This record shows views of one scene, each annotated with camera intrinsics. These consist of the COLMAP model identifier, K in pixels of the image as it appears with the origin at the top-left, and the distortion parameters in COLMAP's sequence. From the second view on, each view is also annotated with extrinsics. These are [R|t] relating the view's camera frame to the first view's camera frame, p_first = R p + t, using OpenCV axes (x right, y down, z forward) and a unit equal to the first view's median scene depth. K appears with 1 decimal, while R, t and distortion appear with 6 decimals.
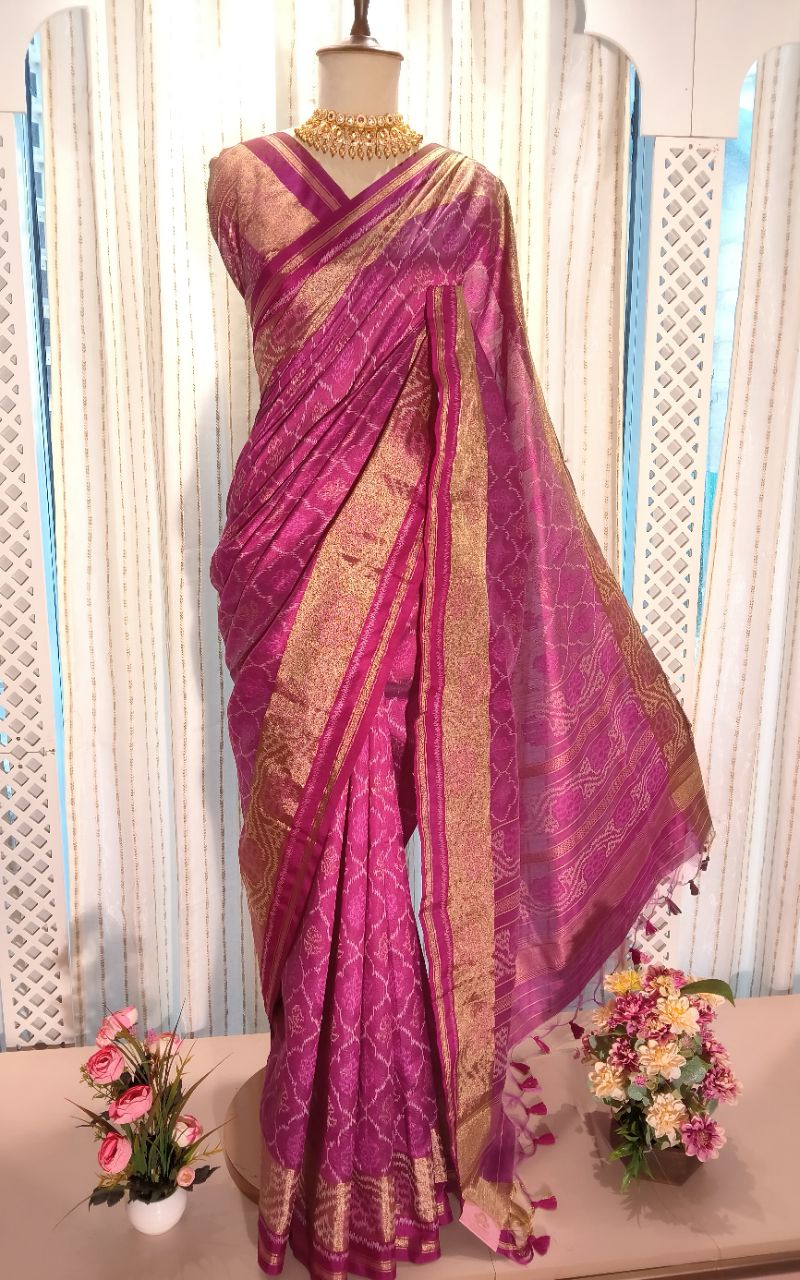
lens RADIAL K [[927.6, 0, 398.8], [0, 927.6, 643.8], [0, 0, 1]] dist [0.065263, -0.109440]
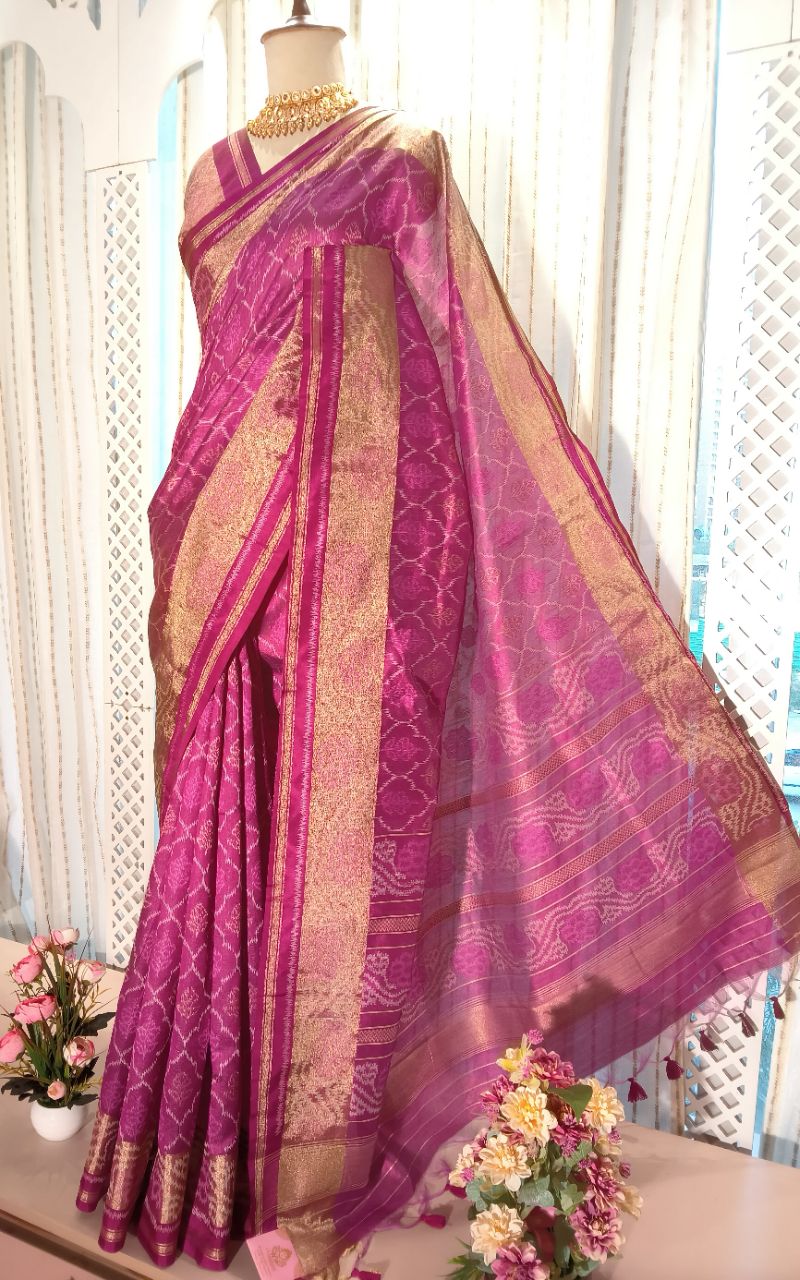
lens RADIAL K [[924.6, 0, 397.0], [0, 924.6, 643.9], [0, 0, 1]] dist [0.070534, -0.114684]
pose [[0.838989, 0.090255, -0.536611, 0.594869], [-0.123246, 0.992040, -0.025840, 0.035658], [0.530007, 0.087815, 0.843434, 0.237369]]
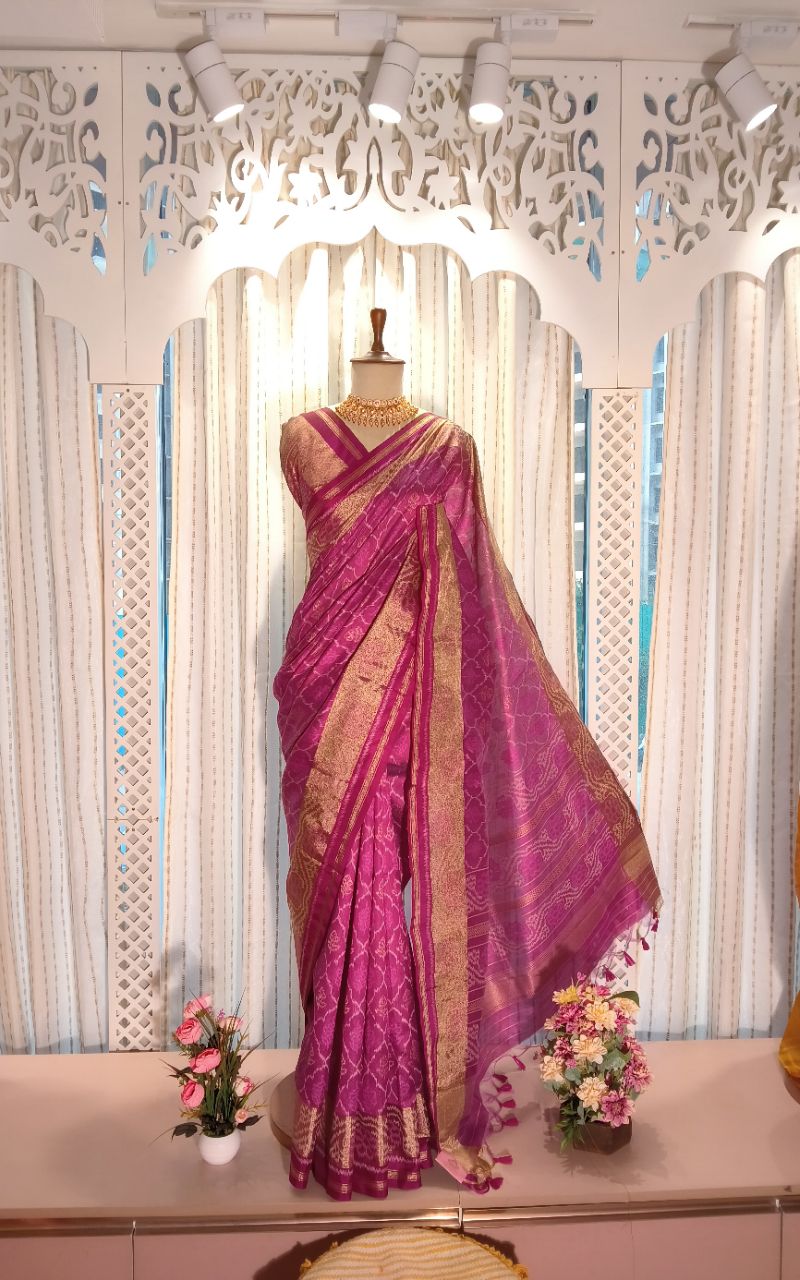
lens RADIAL K [[924.6, 0, 397.0], [0, 924.6, 643.9], [0, 0, 1]] dist [0.070534, -0.114684]
pose [[0.997085, 0.004719, -0.076155, 0.103310], [-0.015162, 0.990435, -0.137142, 0.051402], [0.074779, 0.137897, 0.987620, -0.440509]]
